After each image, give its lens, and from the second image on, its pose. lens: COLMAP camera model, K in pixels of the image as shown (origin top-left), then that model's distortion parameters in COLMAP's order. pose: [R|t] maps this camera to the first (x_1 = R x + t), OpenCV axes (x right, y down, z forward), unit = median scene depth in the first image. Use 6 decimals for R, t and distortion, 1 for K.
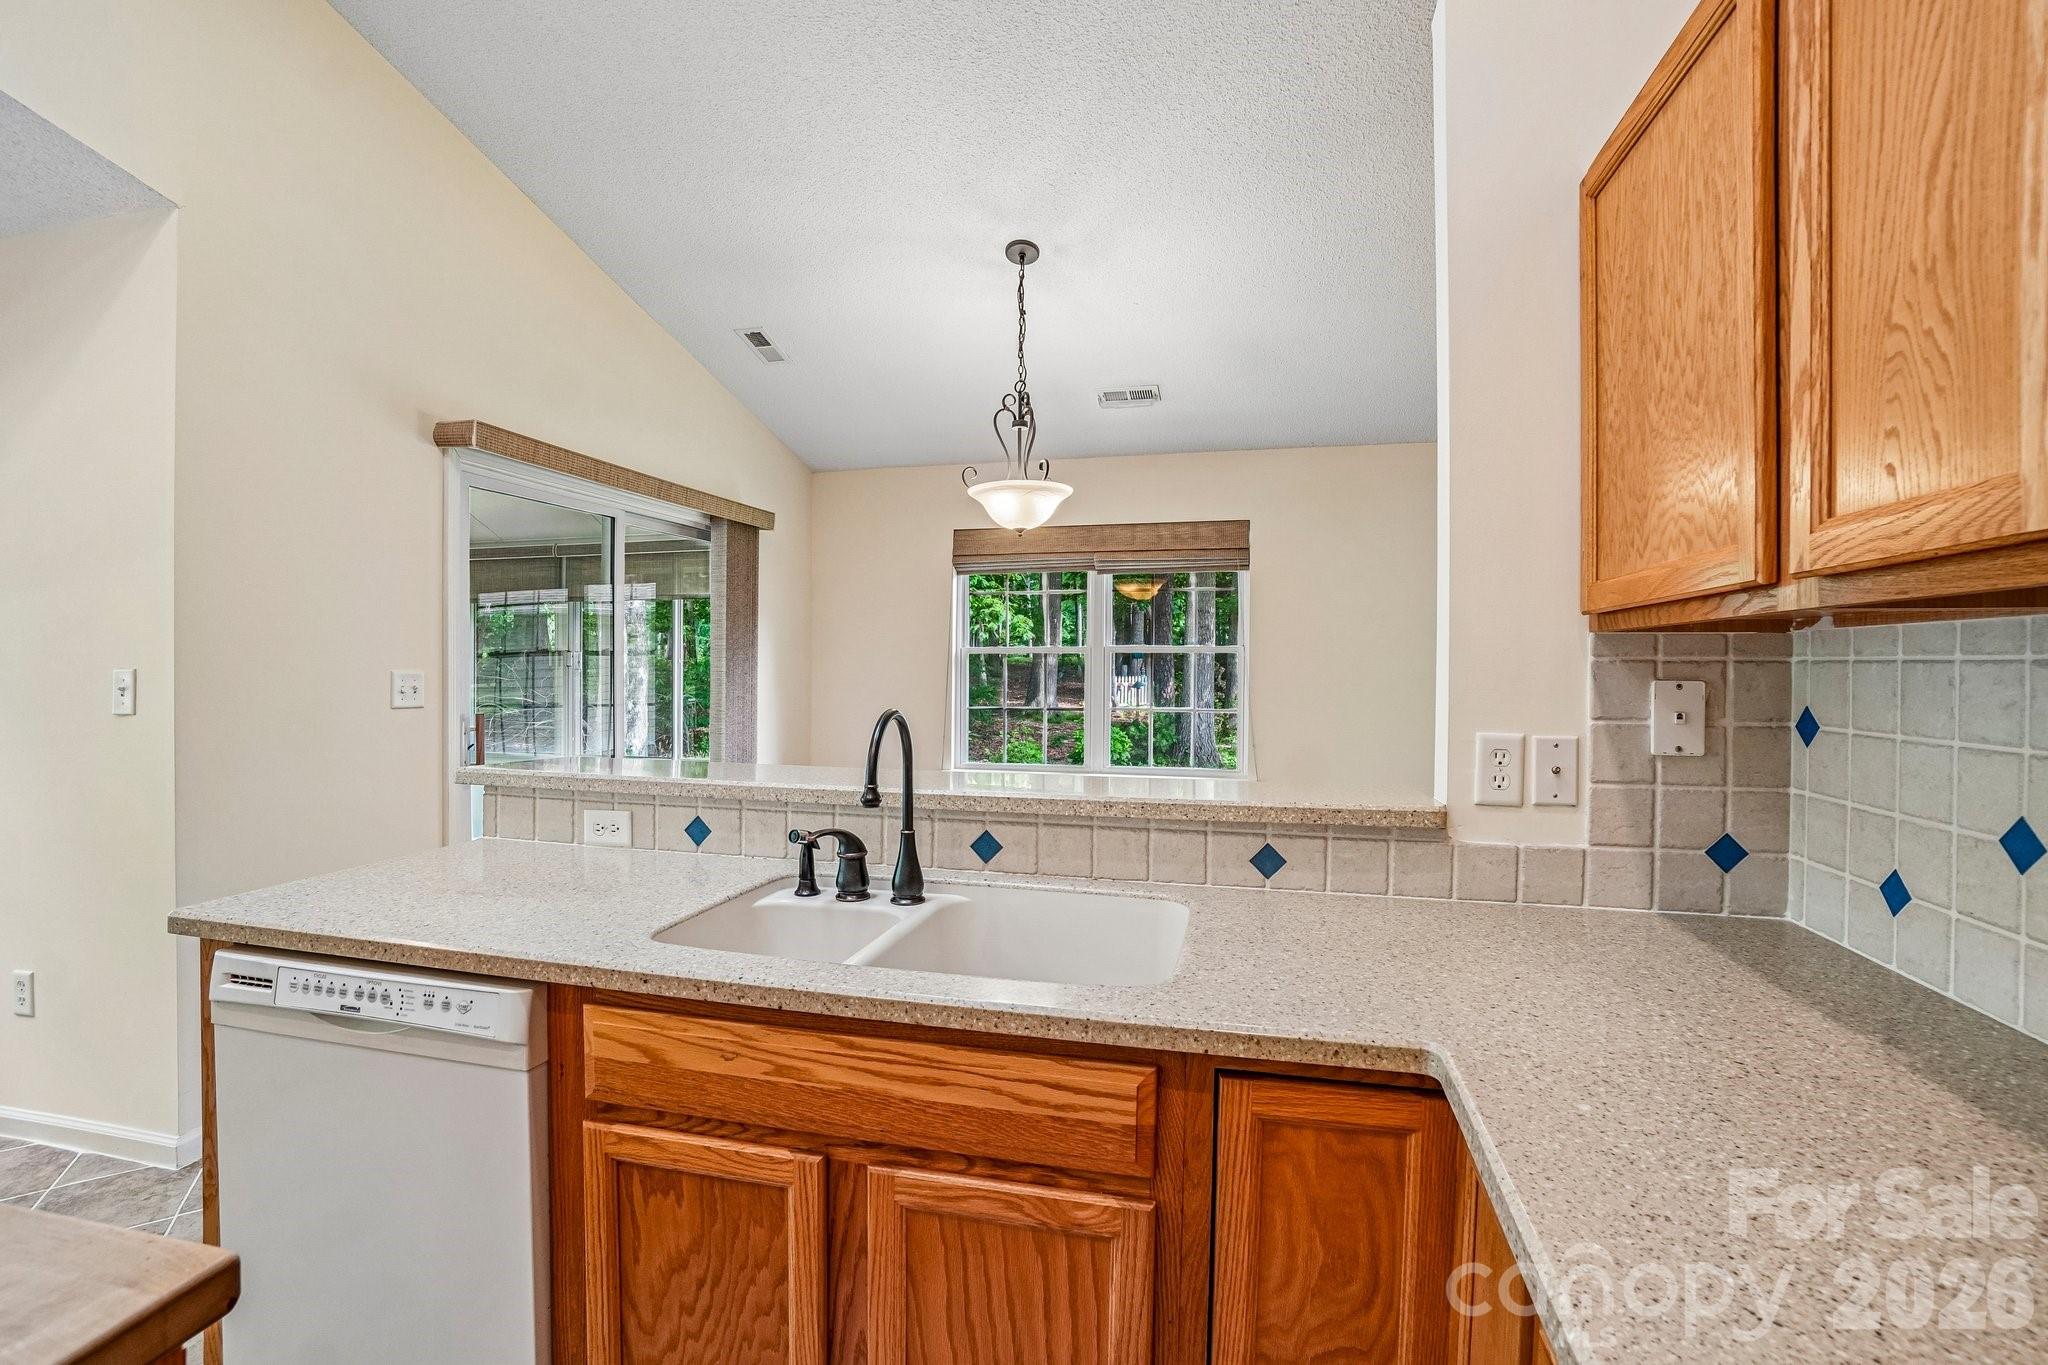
lens RADIAL K [[930.1, 0, 1018.9], [0, 930.1, 674.9], [0, 0, 1]] dist [-0.047371, 0.012107]
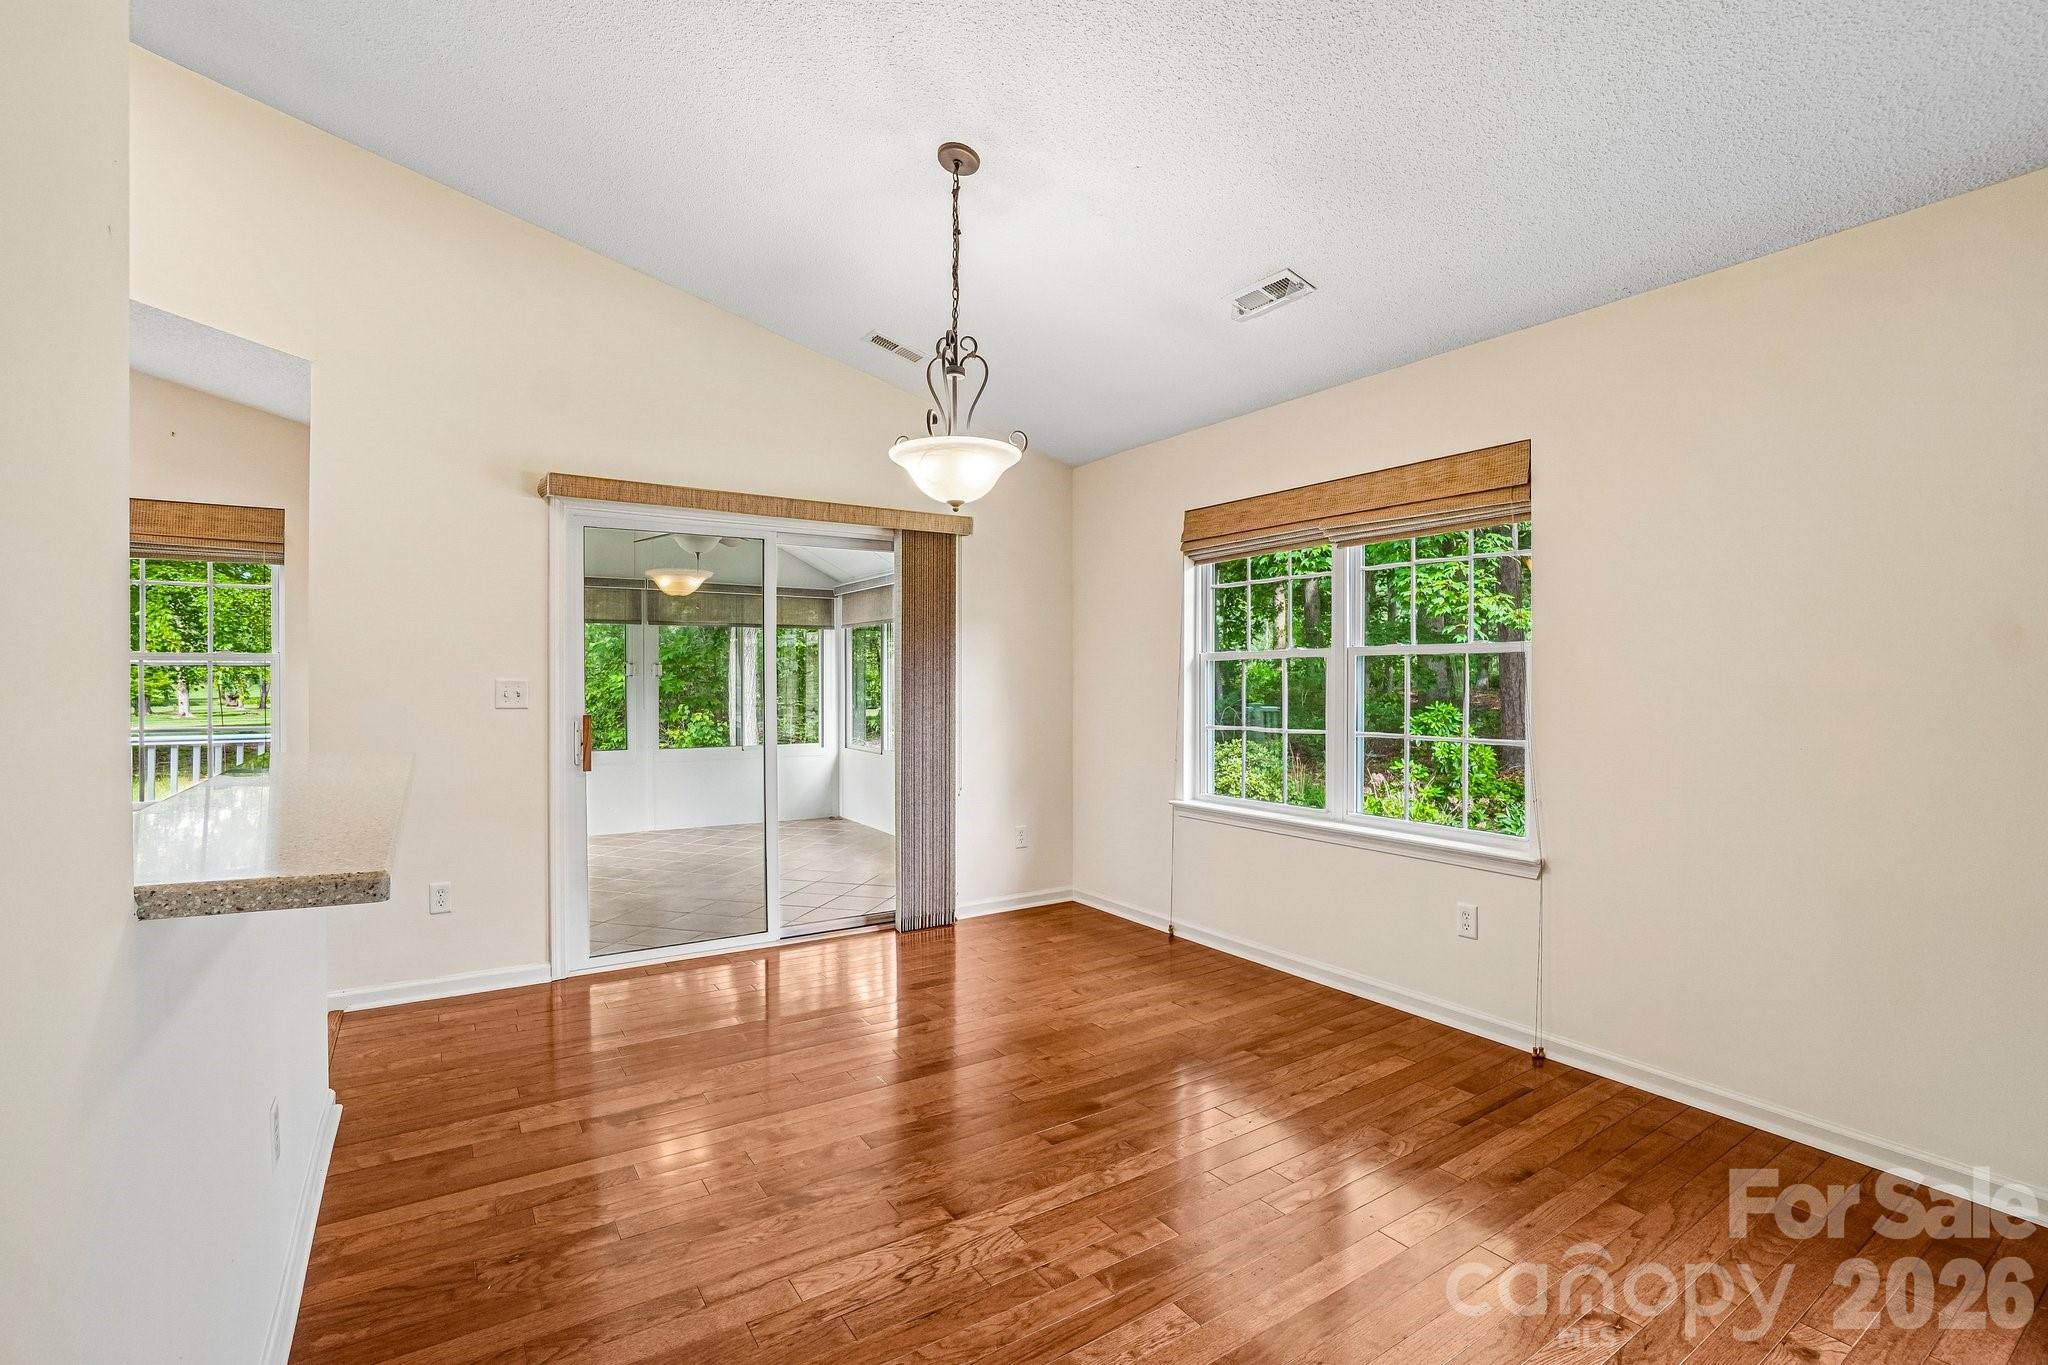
lens RADIAL K [[930.1, 0, 1022.1], [0, 930.1, 691.7], [0, 0, 1]] dist [-0.047371, 0.012107]
pose [[0.736564, 0.007841, -0.676322, 1.239796], [-0.004945, 0.999969, 0.006208, 0.003332], [0.676350, -0.001228, 0.736580, 0.942380]]
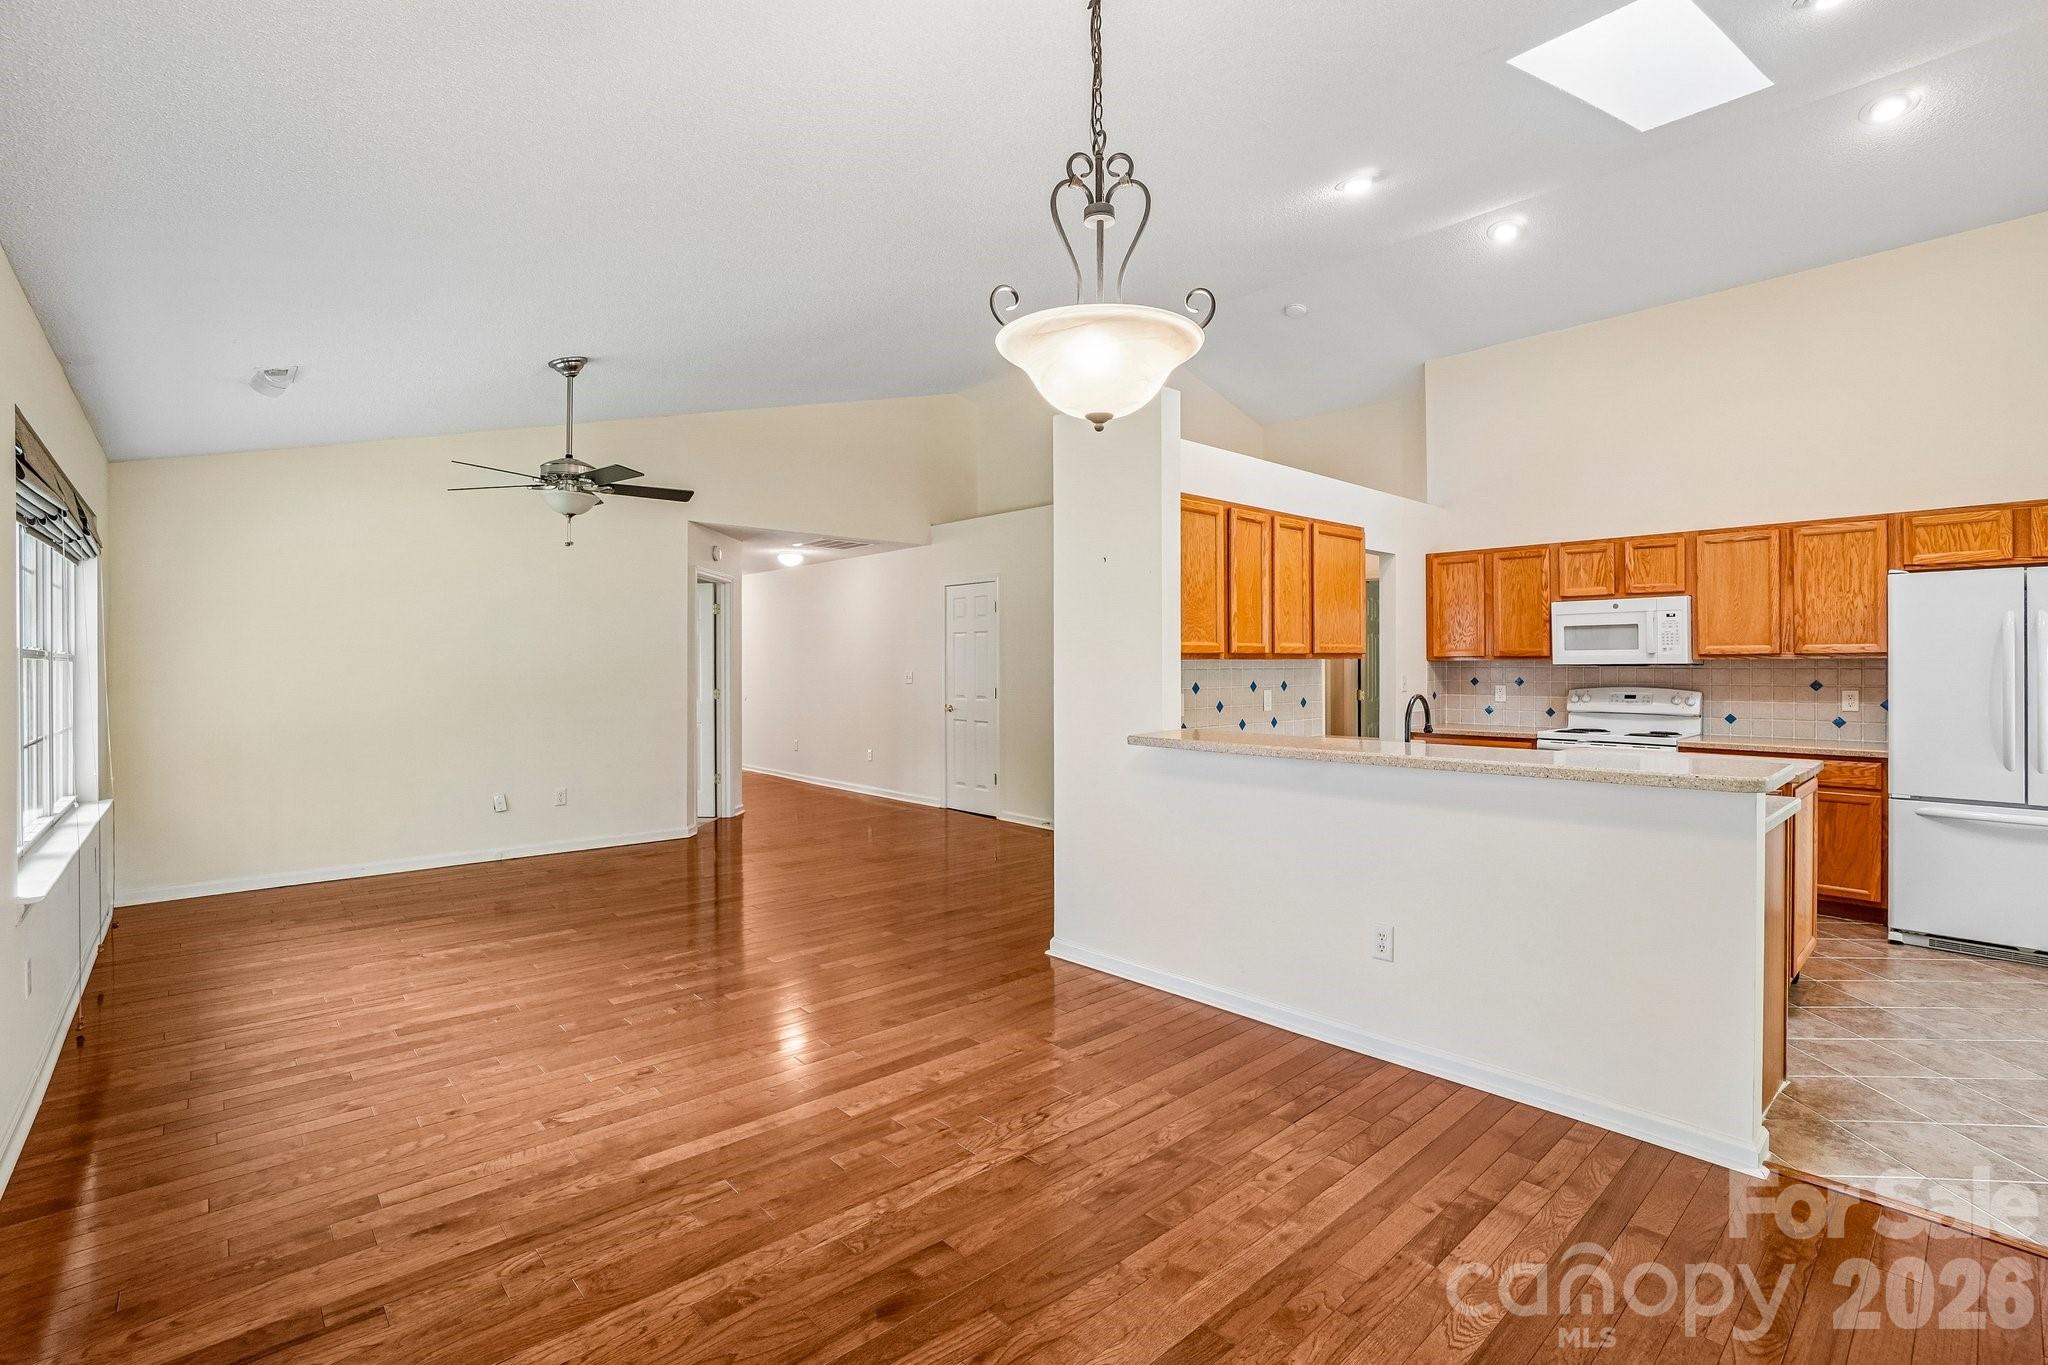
lens RADIAL K [[930.1, 0, 1010.6], [0, 930.1, 668.7], [0, 0, 1]] dist [-0.047371, 0.012107]
pose [[-0.824216, -0.004206, 0.566260, -0.515498], [0.006618, 0.999833, 0.017059, -0.057928], [-0.566237, 0.017808, -0.824050, 3.046029]]
